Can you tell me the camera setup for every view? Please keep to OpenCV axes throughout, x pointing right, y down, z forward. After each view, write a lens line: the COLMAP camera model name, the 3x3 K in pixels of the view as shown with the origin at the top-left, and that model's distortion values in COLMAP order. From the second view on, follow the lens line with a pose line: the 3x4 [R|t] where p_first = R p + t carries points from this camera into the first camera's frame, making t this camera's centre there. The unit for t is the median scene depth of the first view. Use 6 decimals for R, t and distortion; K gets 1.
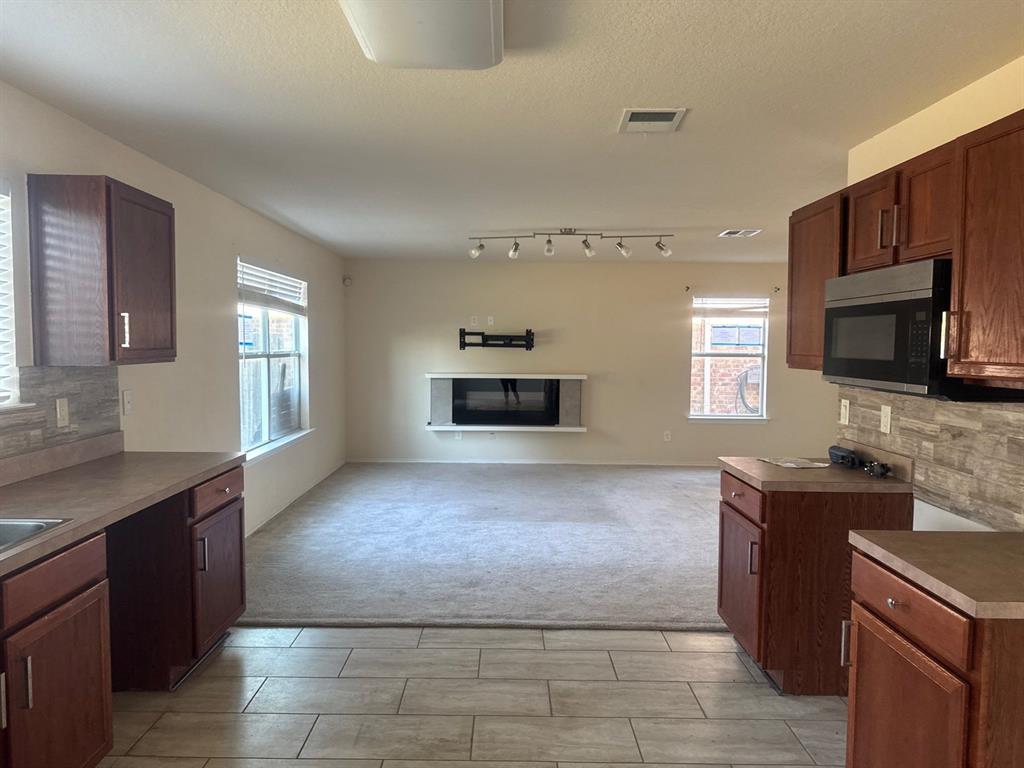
lens RADIAL K [[735.8, 0, 512.0], [0, 735.8, 384.0], [0, 0, 1]] dist [0.046492, -0.001244]
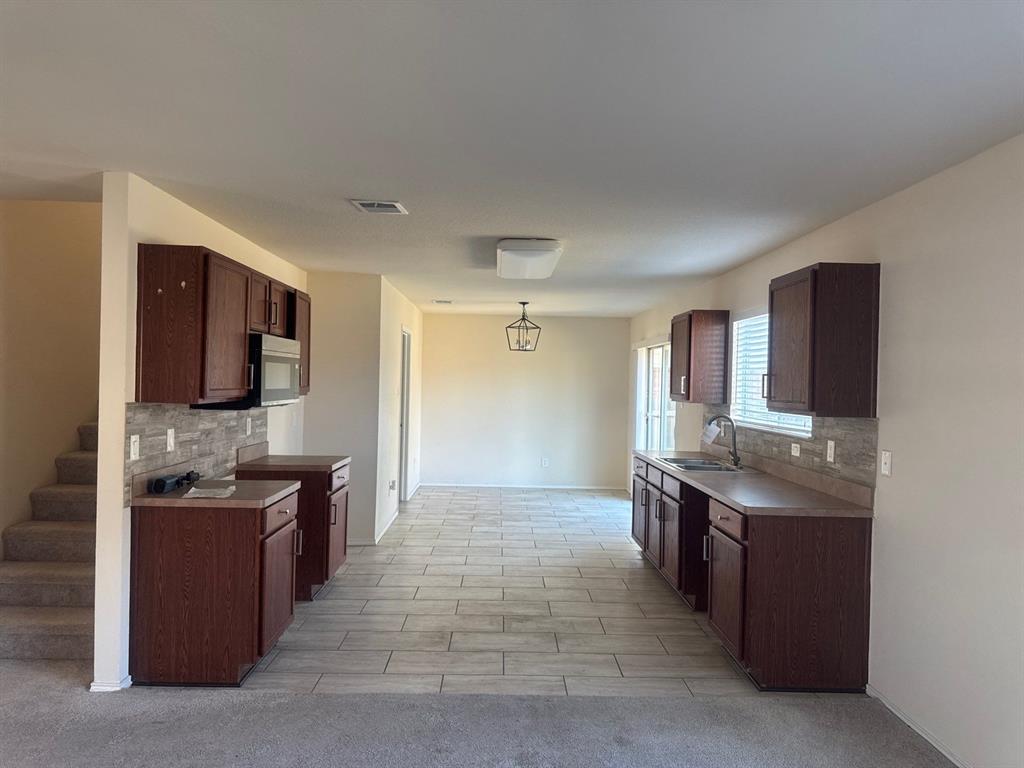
lens RADIAL K [[735.8, 0, 512.0], [0, 735.8, 384.0], [0, 0, 1]] dist [0.046492, -0.001244]
pose [[-0.999451, -0.032001, -0.008590, -0.036061], [-0.032483, 0.997457, 0.063436, -0.141849], [0.006538, 0.063680, -0.997949, 2.276142]]
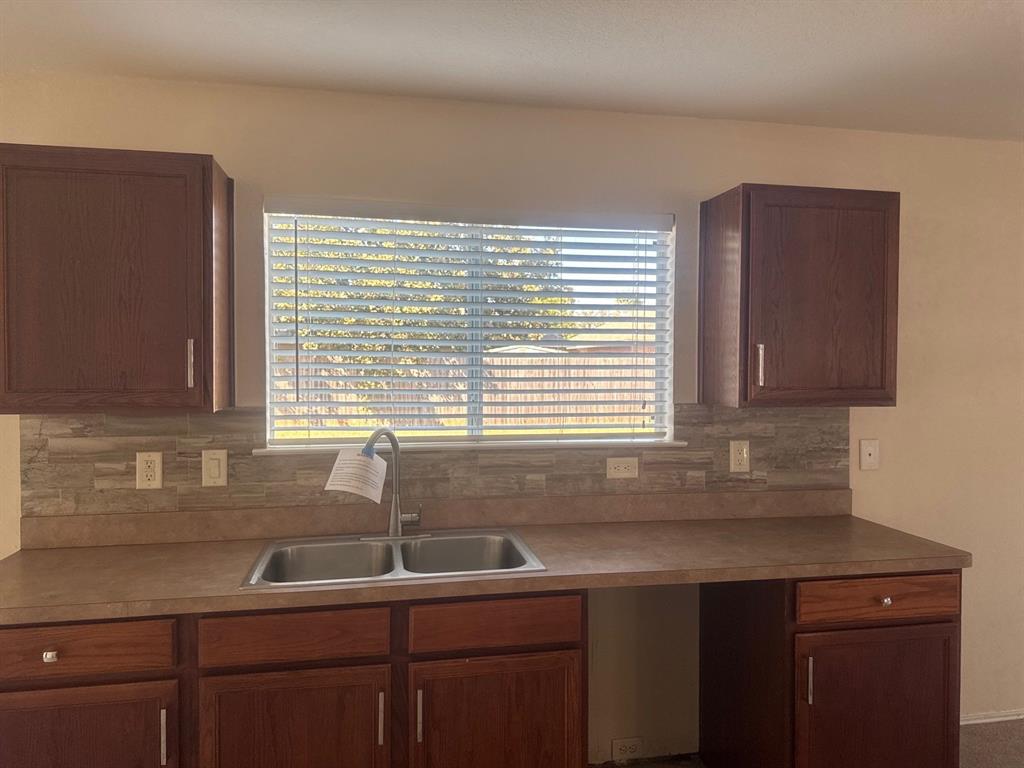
lens RADIAL K [[735.8, 0, 512.0], [0, 735.8, 384.0], [0, 0, 1]] dist [0.046492, -0.001244]
pose [[0.175610, 0.021901, -0.984216, 0.226221], [-0.062154, 0.998005, 0.011118, -0.041913], [0.982496, 0.059220, 0.176621, 0.570259]]
